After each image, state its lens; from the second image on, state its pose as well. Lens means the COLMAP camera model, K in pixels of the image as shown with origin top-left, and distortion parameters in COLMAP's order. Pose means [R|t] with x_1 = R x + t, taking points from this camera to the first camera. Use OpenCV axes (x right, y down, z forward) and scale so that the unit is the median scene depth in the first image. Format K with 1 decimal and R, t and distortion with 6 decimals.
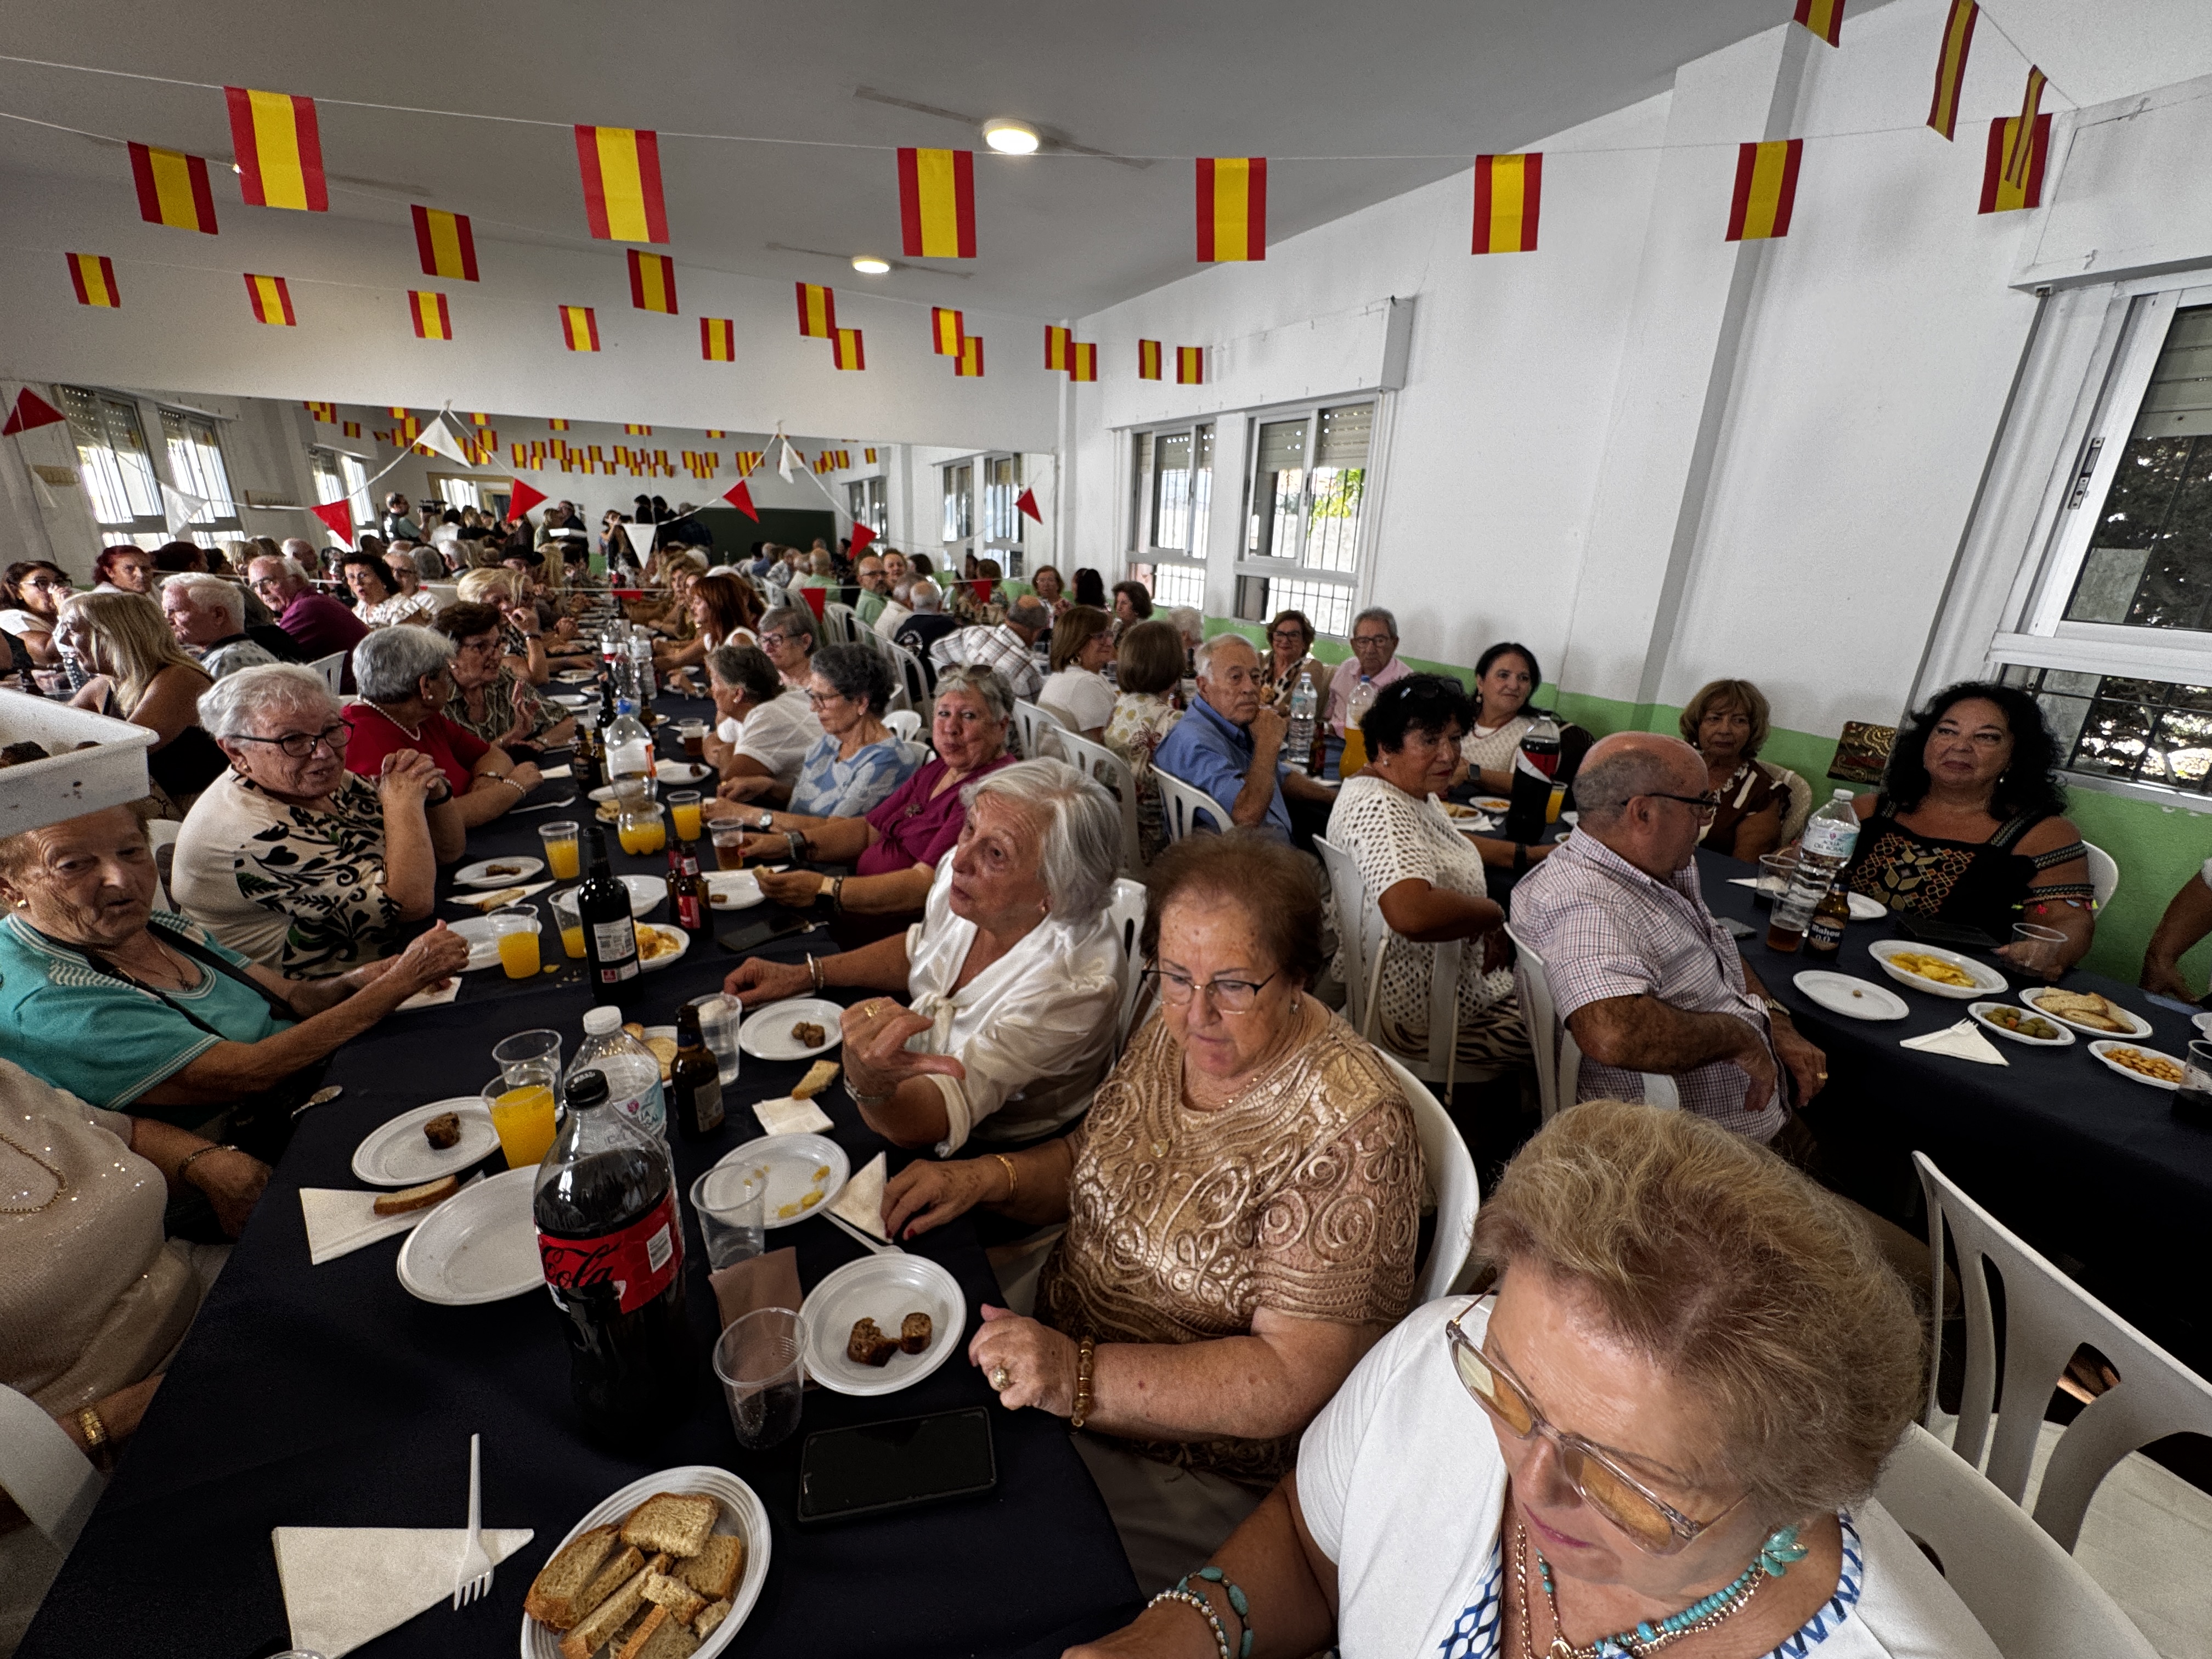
lens RADIAL K [[889.6, 0, 1096.5], [0, 889.6, 831.5], [0, 0, 1]] dist [-0.004546, -0.000118]
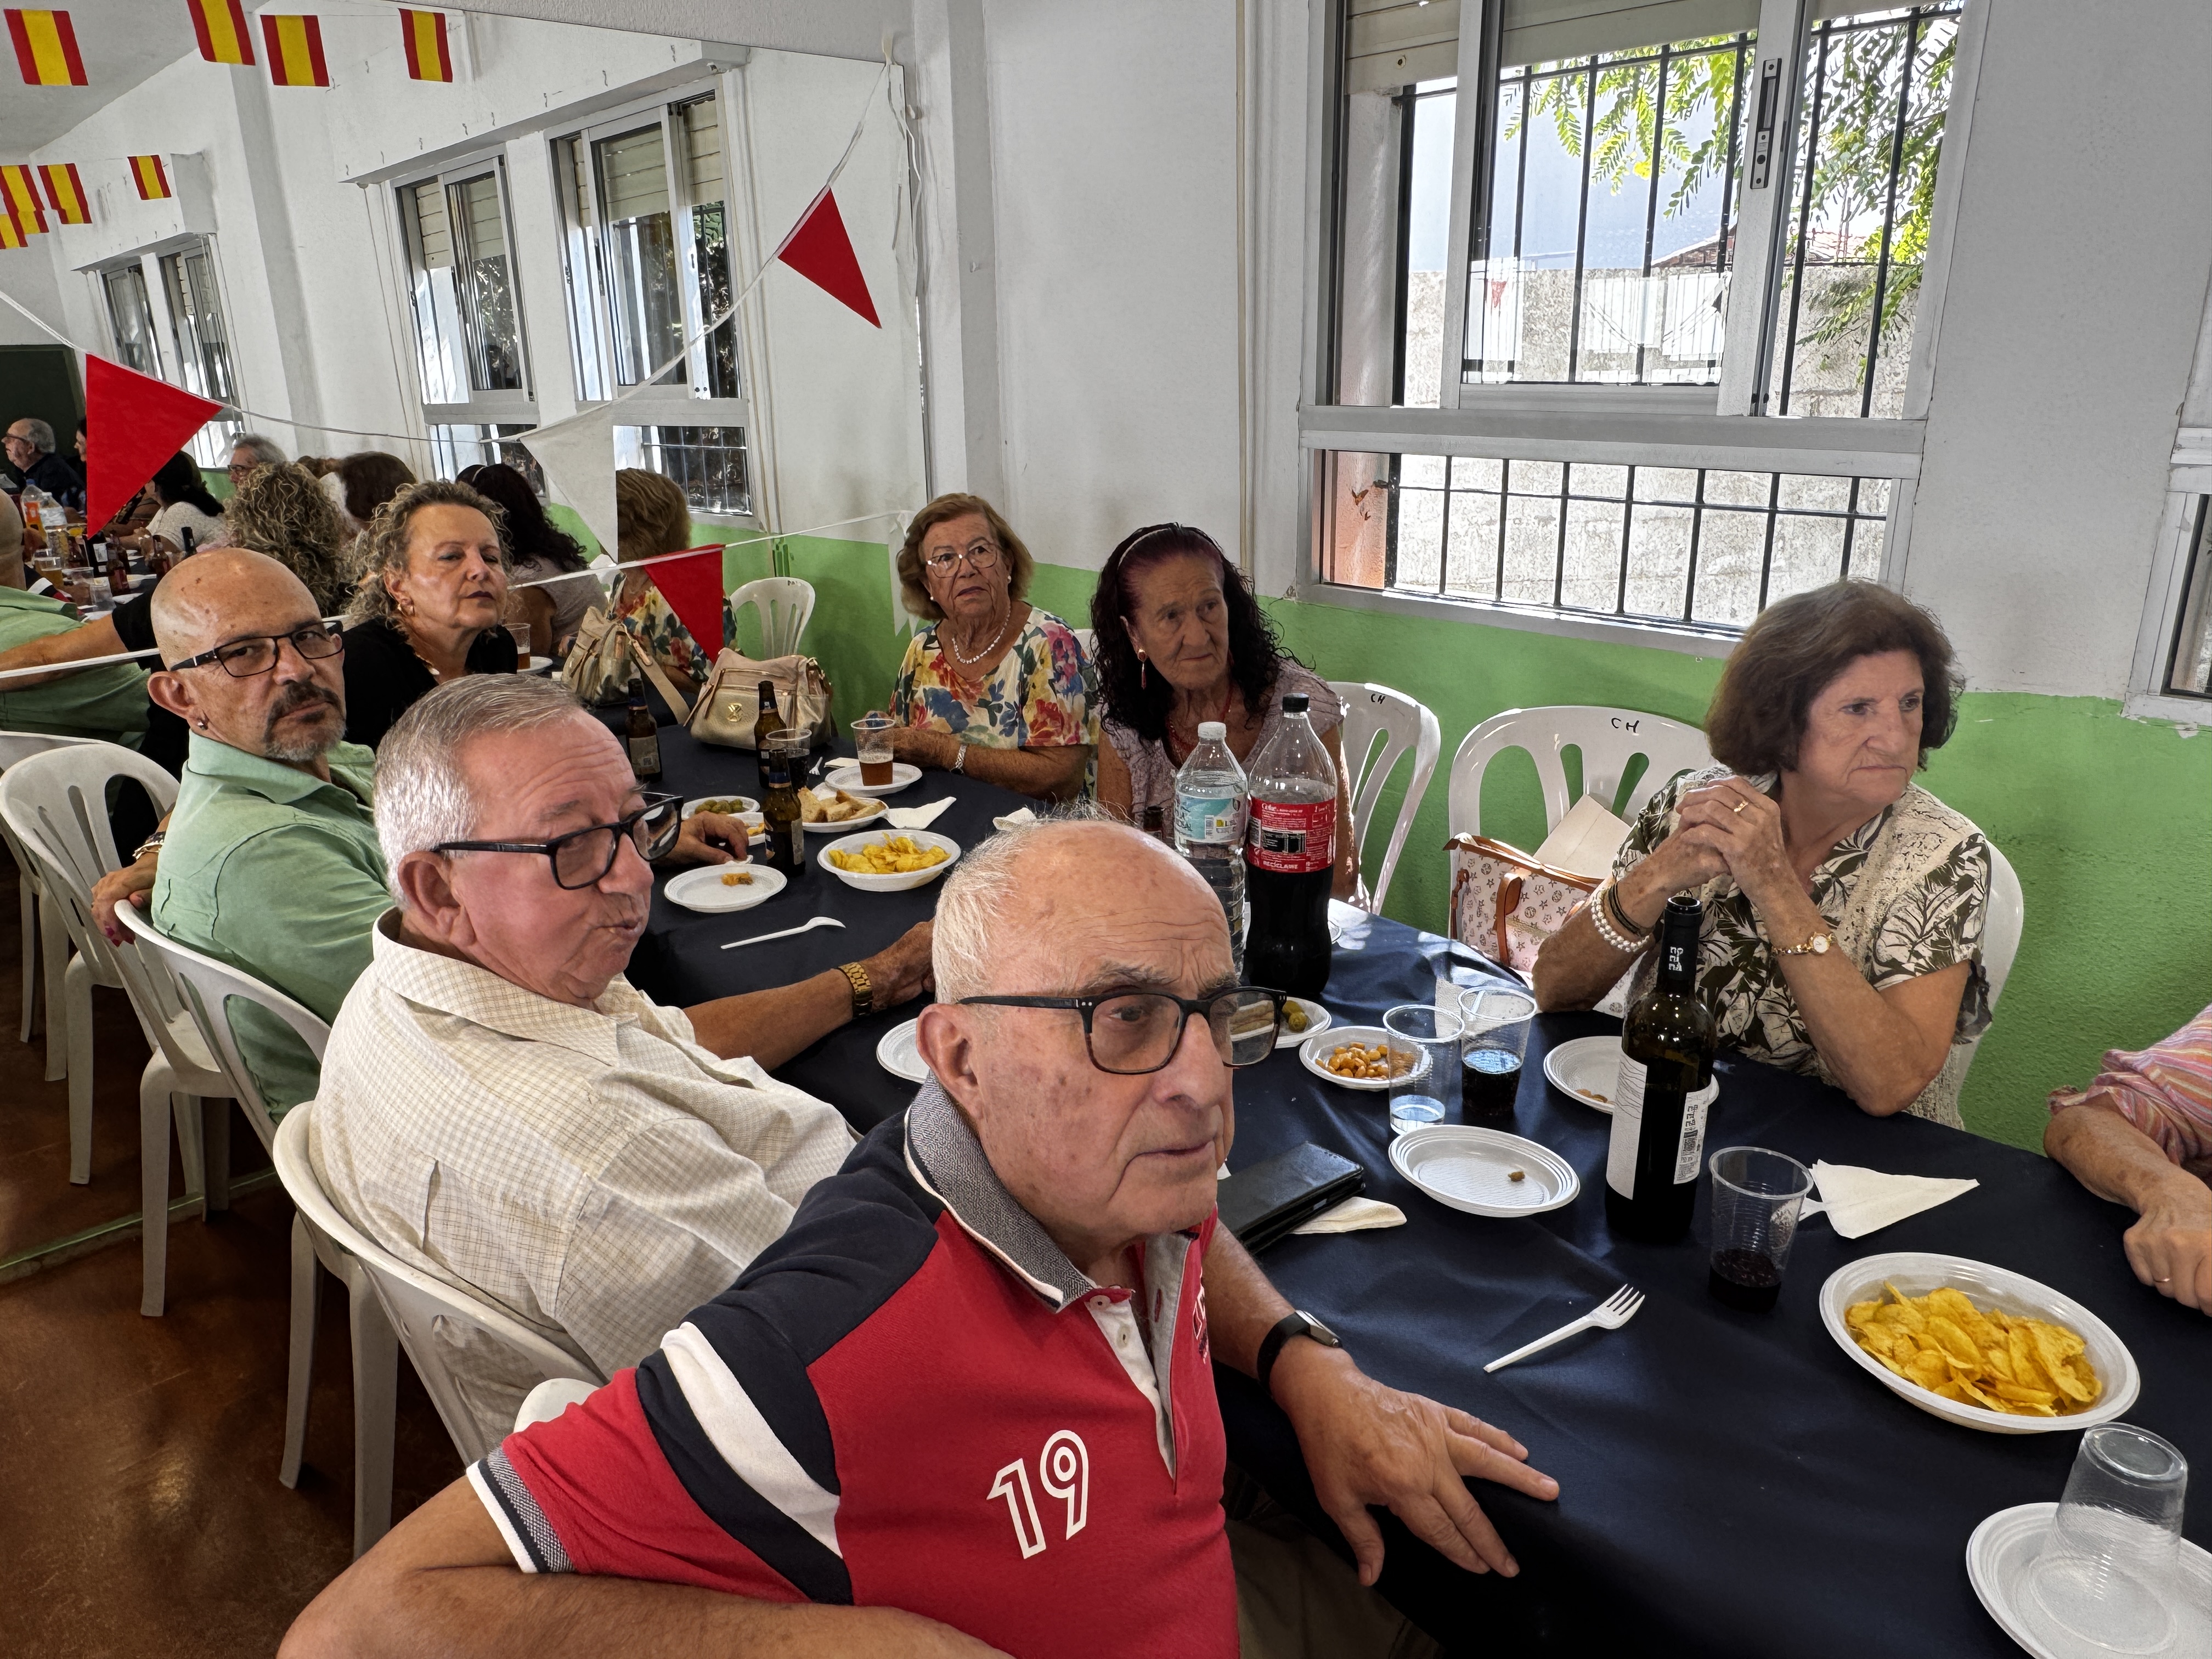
lens RADIAL K [[1470.1, 0, 1112.2], [0, 1470.1, 833.4], [0, 0, 1]] dist [0.010516, 0.003171]
pose [[0.953928, -0.122839, 0.273736, -0.095586], [0.128993, 0.991635, -0.004525, -0.128396], [-0.270890, 0.039626, 0.961794, 0.394012]]
